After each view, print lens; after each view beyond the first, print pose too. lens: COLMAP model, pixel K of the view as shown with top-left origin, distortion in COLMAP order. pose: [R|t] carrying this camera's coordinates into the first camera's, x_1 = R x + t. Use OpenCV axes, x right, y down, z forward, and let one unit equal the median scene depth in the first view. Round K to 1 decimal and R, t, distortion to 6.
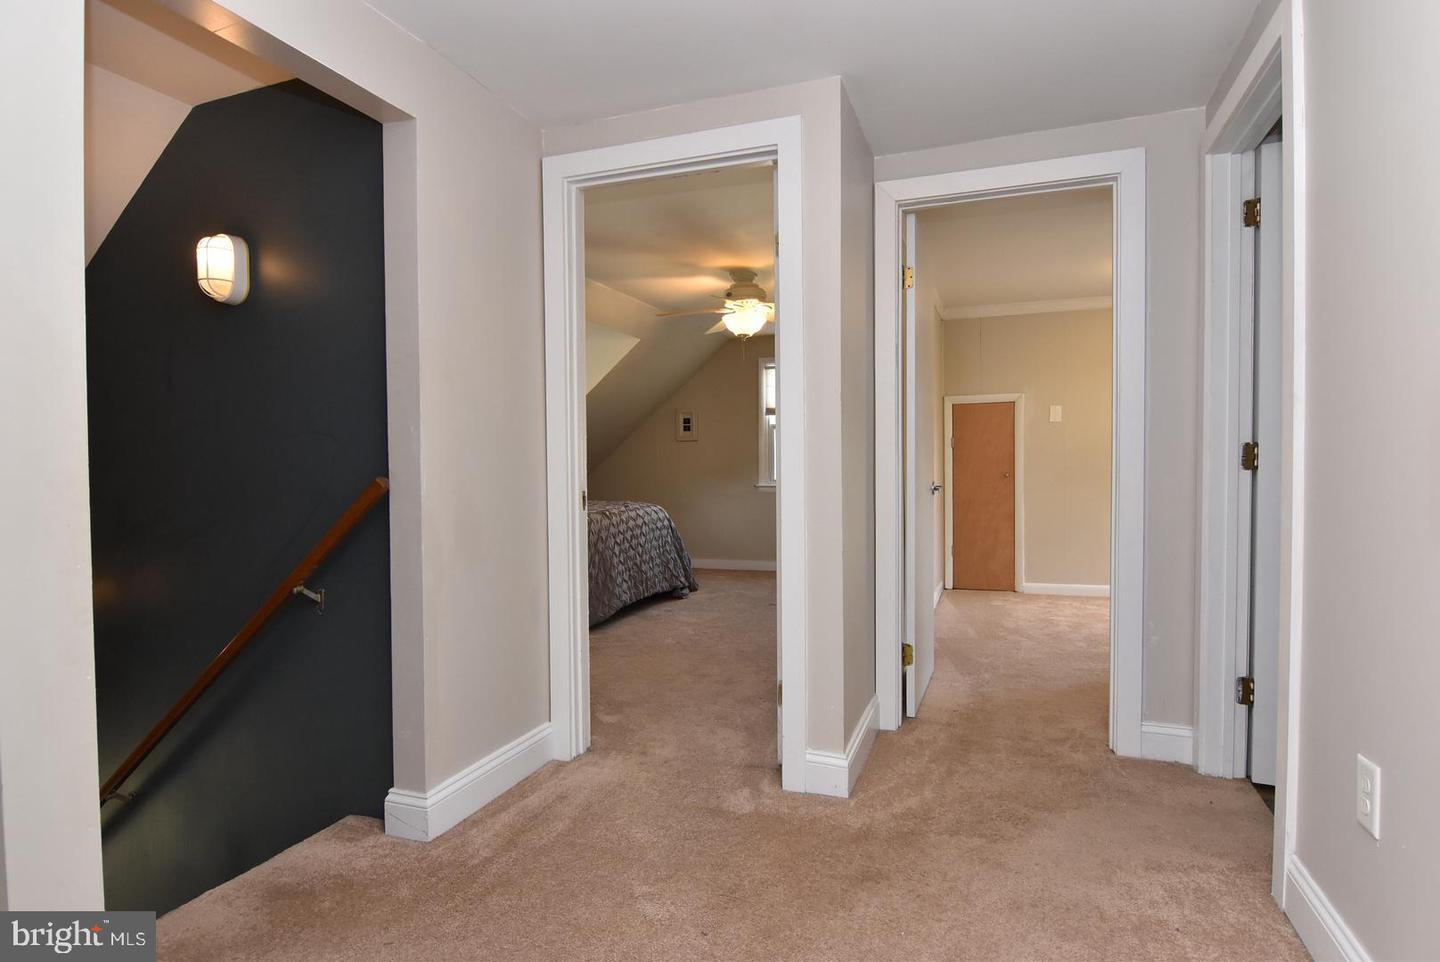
lens RADIAL K [[769.1, 0, 720.0], [0, 769.1, 481.0], [0, 0, 1]] dist [0.000991, -0.001386]
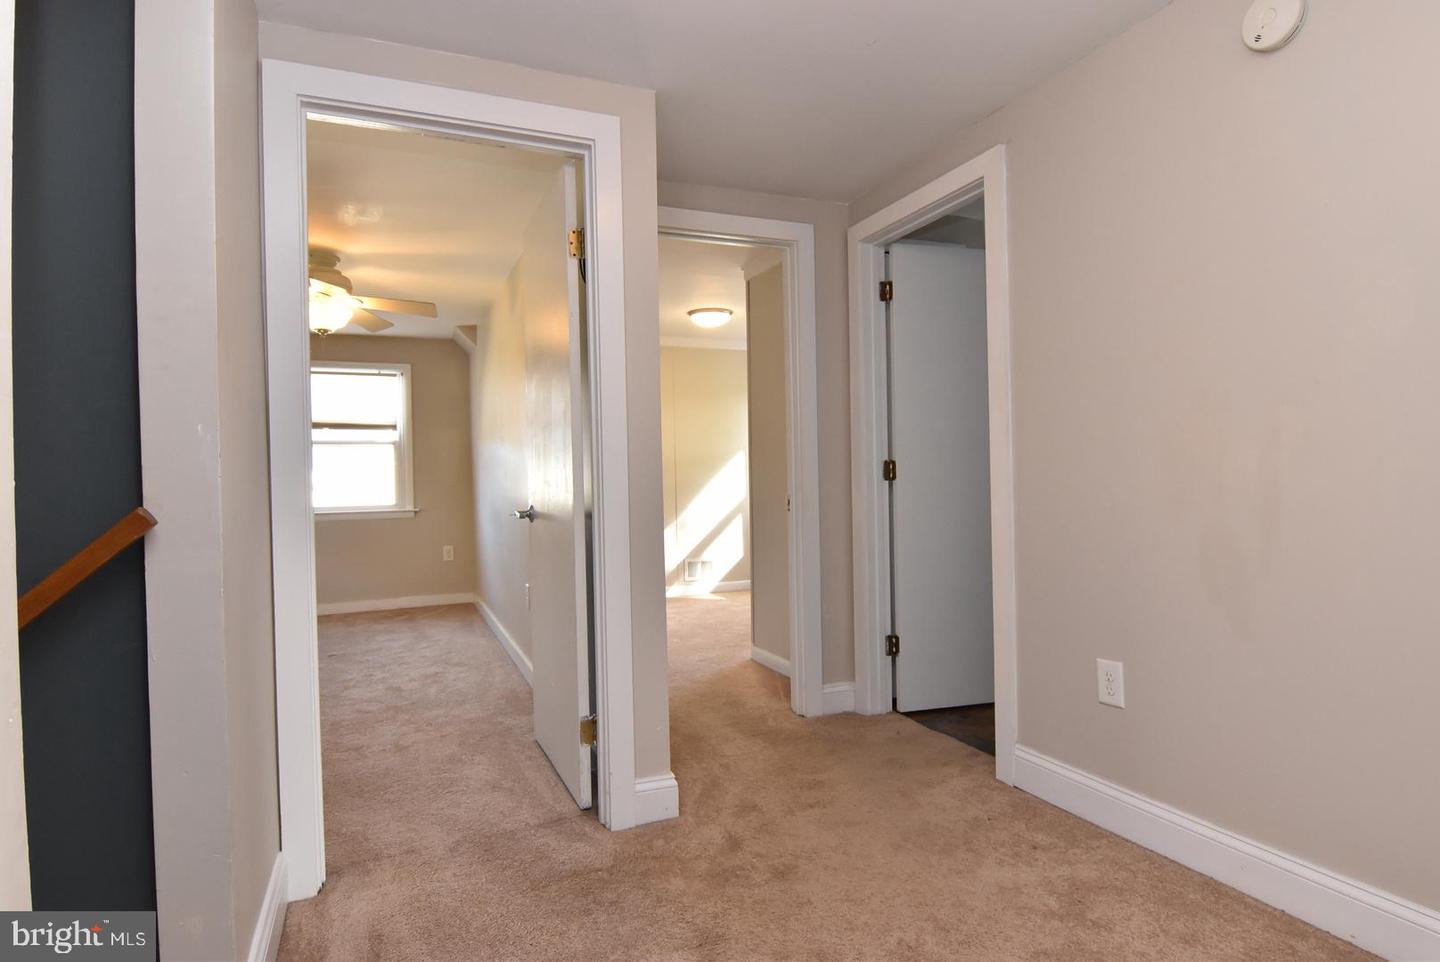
lens RADIAL K [[769.1, 0, 720.0], [0, 769.1, 481.0], [0, 0, 1]] dist [0.000991, -0.001386]
pose [[0.725477, -0.012929, 0.688125, -0.404375], [0.032604, 0.999347, -0.015596, -0.001741], [-0.687474, 0.033750, 0.725424, 0.198525]]
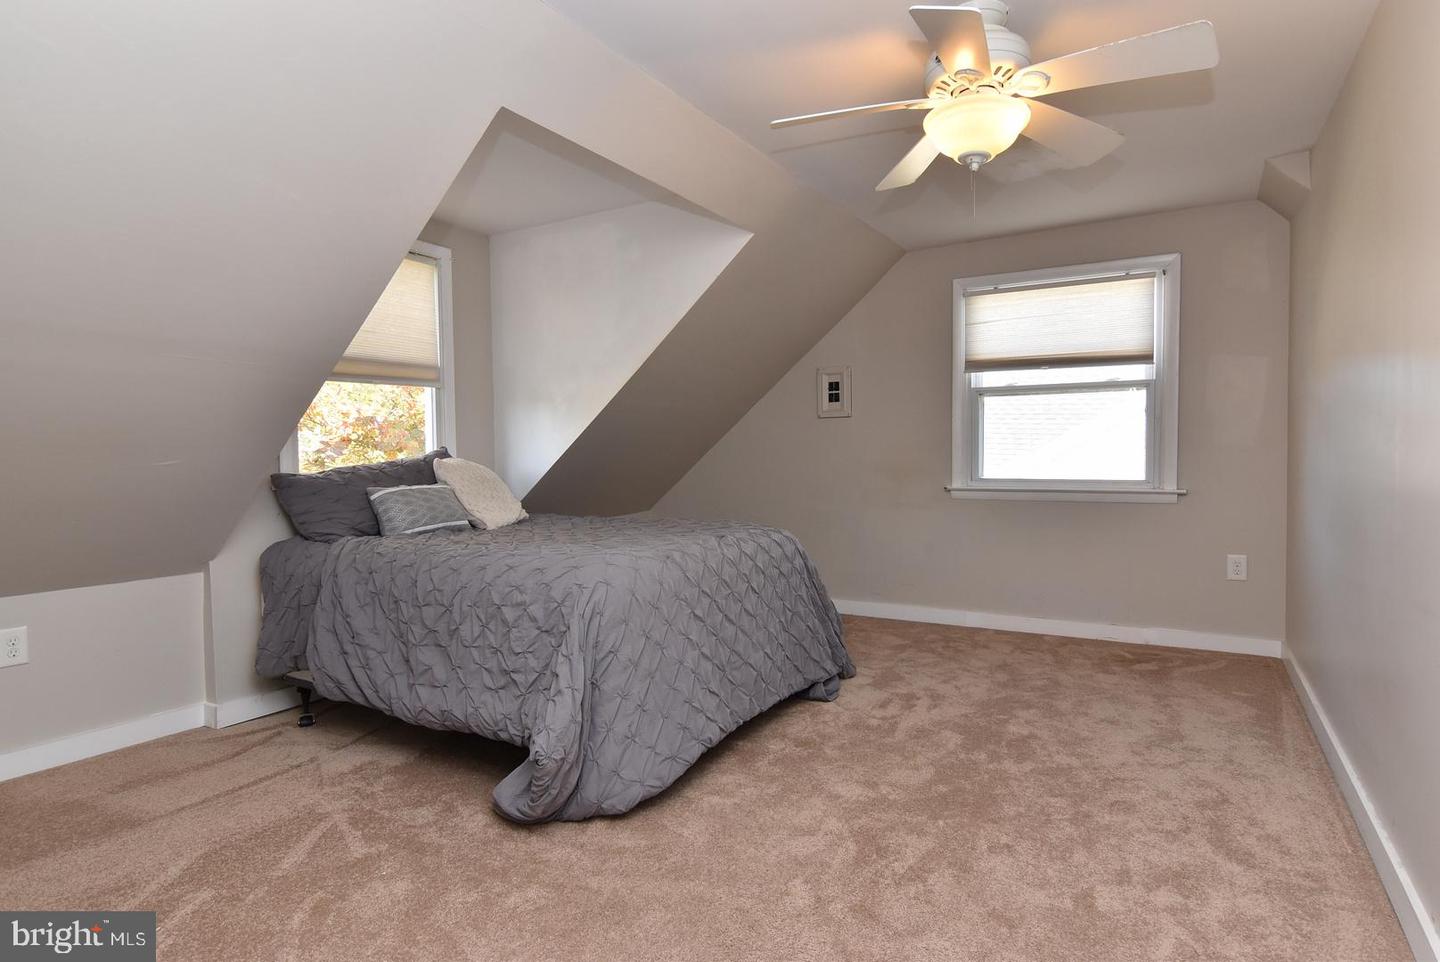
lens RADIAL K [[769.1, 0, 720.0], [0, 769.1, 481.0], [0, 0, 1]] dist [0.000991, -0.001386]
pose [[0.983284, 0.004648, -0.182020, -0.053870], [-0.000898, 0.999786, 0.020676, -0.031332], [0.182077, -0.020167, 0.983077, 0.958093]]
